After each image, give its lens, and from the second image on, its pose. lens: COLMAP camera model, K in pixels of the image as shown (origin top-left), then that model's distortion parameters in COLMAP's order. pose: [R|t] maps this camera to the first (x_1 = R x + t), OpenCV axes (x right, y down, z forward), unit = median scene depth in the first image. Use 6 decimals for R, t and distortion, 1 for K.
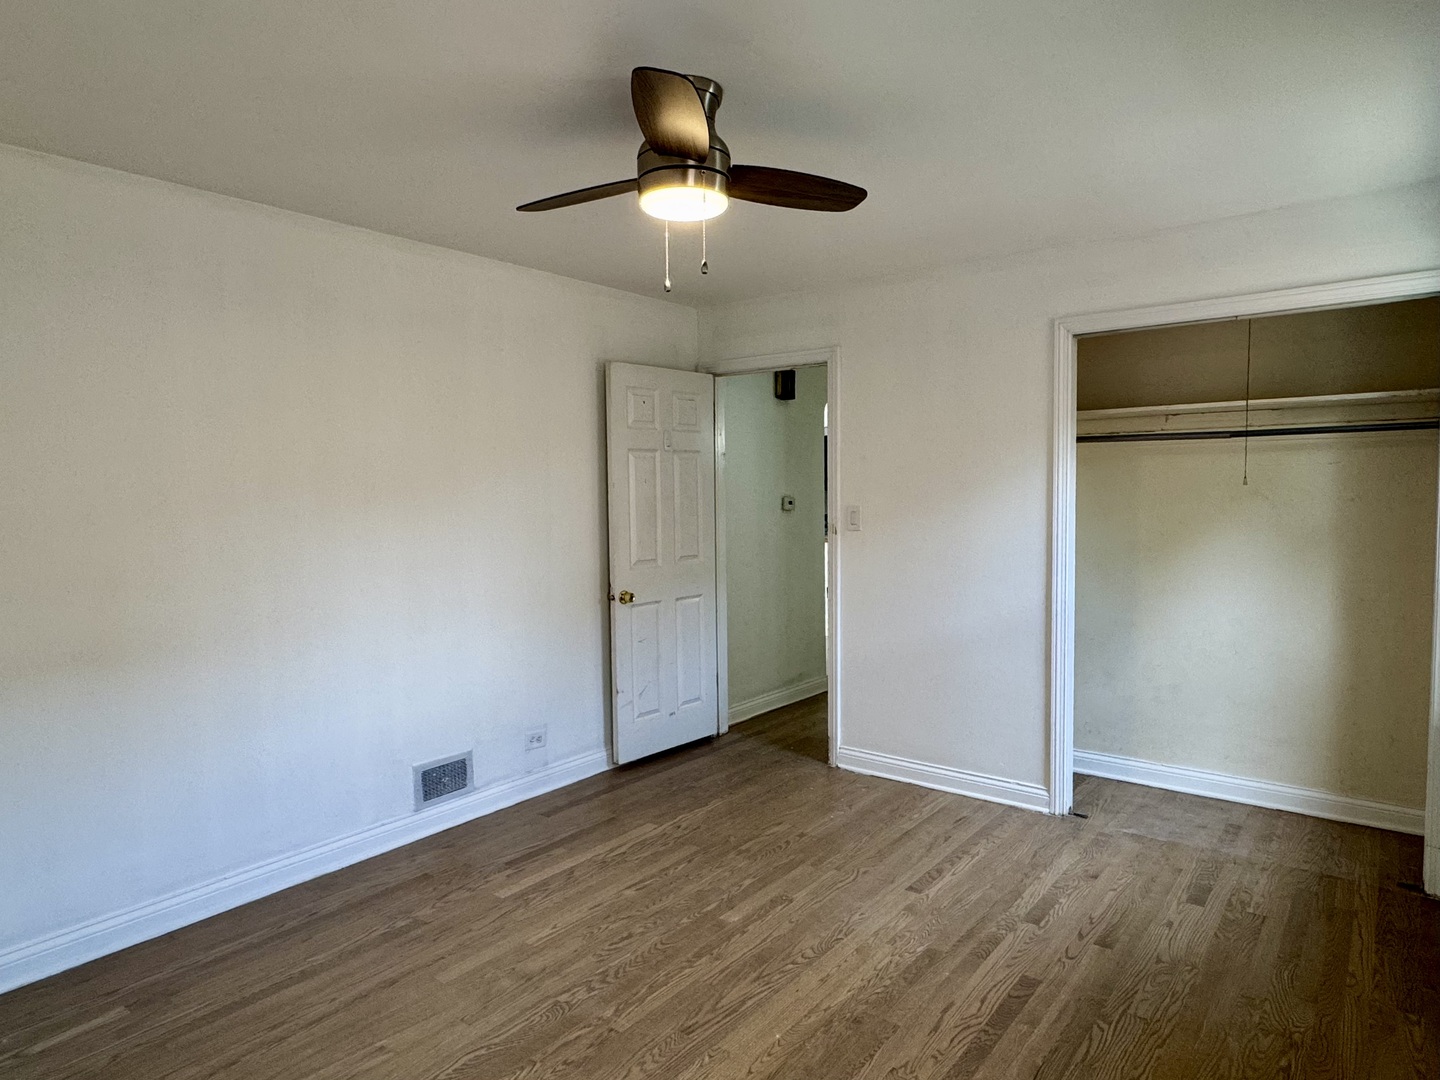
lens RADIAL K [[875.8, 0, 712.9], [0, 875.8, 541.4], [0, 0, 1]] dist [-0.007475, 0.004760]
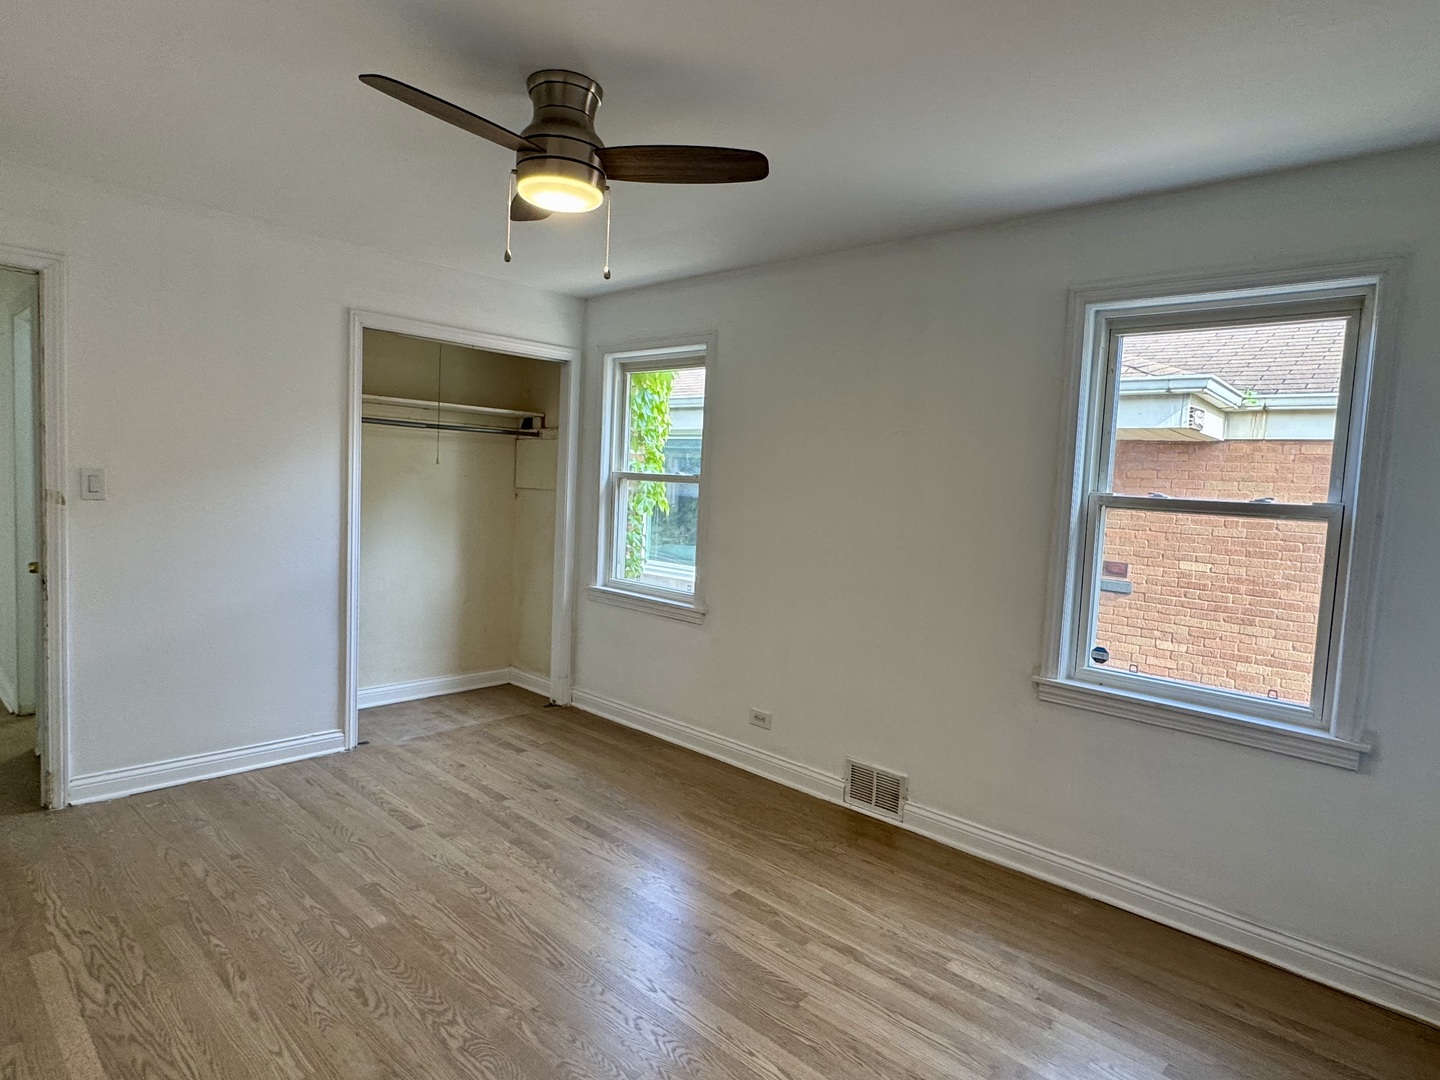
lens RADIAL K [[815.3, 0, 721.6], [0, 815.3, 540.1], [0, 0, 1]] dist [-0.004752, 0.001036]
pose [[0.077212, -0.059686, 0.995227, -0.721097], [0.009406, 0.998206, 0.059135, -0.019320], [-0.996970, 0.004795, 0.077635, 0.520254]]
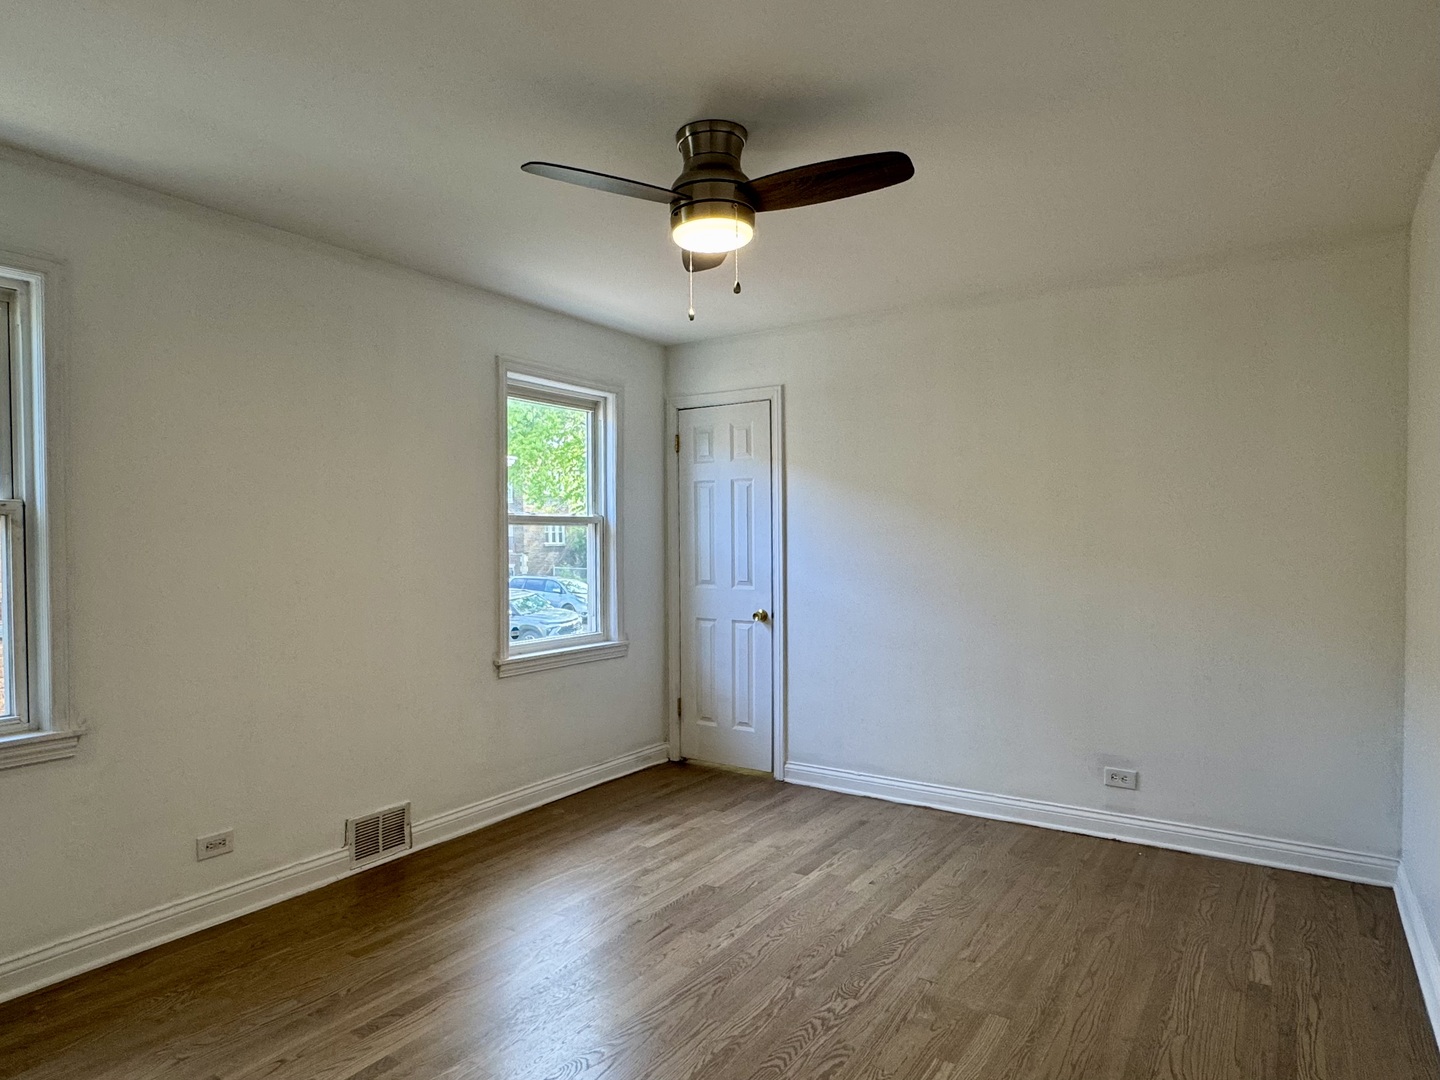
lens RADIAL K [[875.8, 0, 670.5], [0, 875.8, 559.5], [0, 0, 1]] dist [-0.007475, 0.004760]
pose [[-0.998285, 0.020385, -0.054874, 0.062789], [0.015516, 0.996024, 0.087725, -0.056295], [0.056444, 0.086724, -0.994632, 1.505145]]
